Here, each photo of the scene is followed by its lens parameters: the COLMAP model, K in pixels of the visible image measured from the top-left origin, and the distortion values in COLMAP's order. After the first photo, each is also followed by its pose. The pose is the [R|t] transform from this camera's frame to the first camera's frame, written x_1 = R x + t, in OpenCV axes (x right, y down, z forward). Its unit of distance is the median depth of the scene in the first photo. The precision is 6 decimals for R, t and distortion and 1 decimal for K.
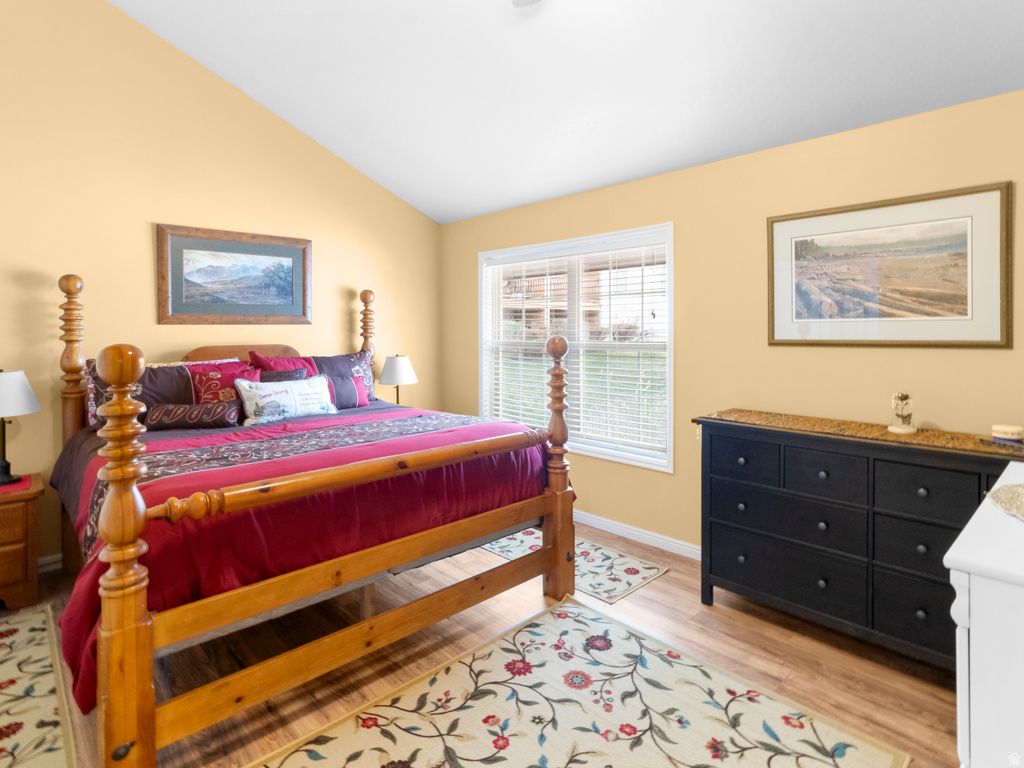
lens RADIAL K [[540.7, 0, 512.1], [0, 540.7, 378.0], [0, 0, 1]] dist [0.001036, 0.000572]
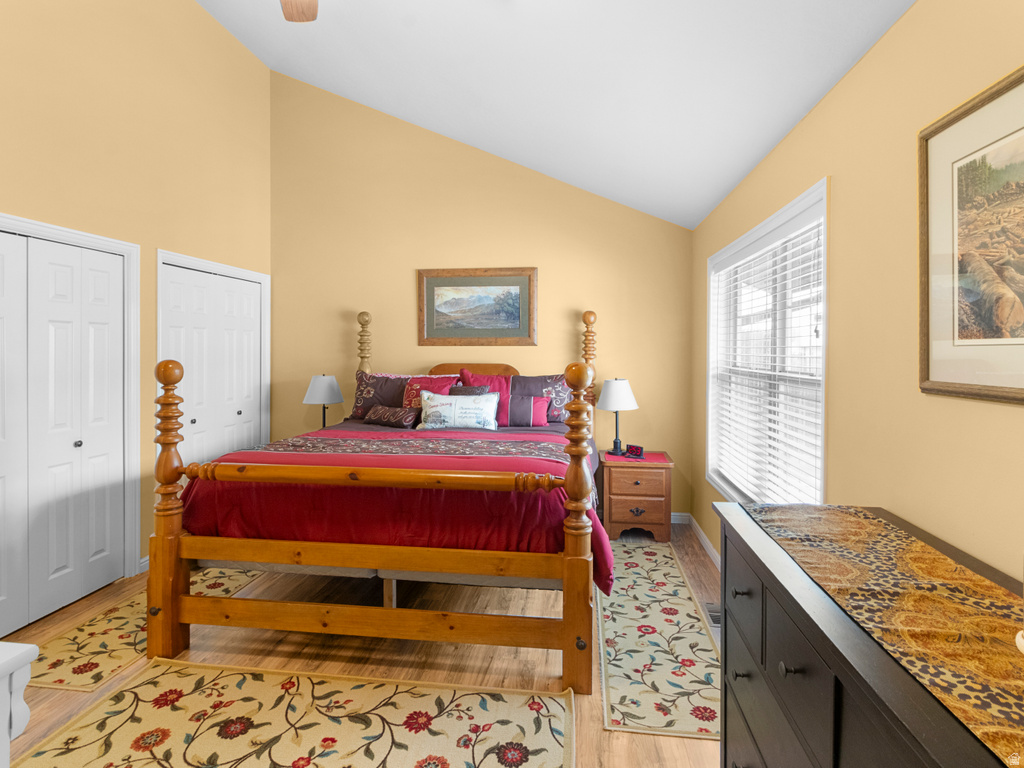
lens RADIAL K [[540.7, 0, 509.6], [0, 540.7, 390.7], [0, 0, 1]] dist [0.001036, 0.000572]
pose [[0.634422, 0.066003, -0.770164, 0.615308], [-0.074686, 0.996920, 0.023914, -0.045726], [0.769371, 0.042348, 0.637397, 0.402011]]
